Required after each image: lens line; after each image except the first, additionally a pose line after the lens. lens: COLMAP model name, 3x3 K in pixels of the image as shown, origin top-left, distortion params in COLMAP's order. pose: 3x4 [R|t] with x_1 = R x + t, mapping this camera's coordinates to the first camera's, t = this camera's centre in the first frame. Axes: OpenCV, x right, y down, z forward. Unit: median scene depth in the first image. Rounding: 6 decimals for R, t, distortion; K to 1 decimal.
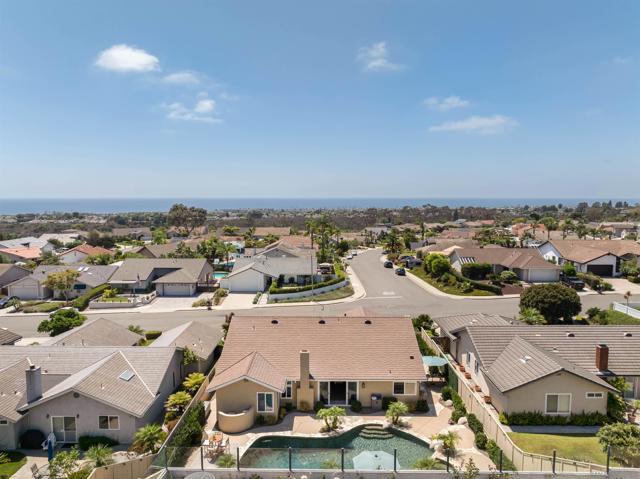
lens RADIAL K [[451.1, 0, 311.4], [0, 451.1, 249.1], [0, 0, 1]] dist [-0.007606, -0.002856]
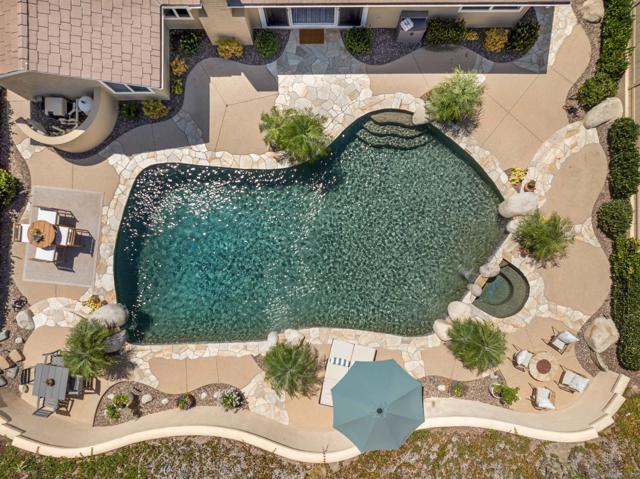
lens RADIAL K [[451.1, 0, 311.4], [0, 451.1, 249.1], [0, 0, 1]] dist [-0.007606, -0.002856]
pose [[0.999505, -0.029974, 0.009516, 0.051687], [-0.006018, 0.114674, 0.993385, -0.031527], [-0.030867, -0.992951, 0.114437, 0.836221]]
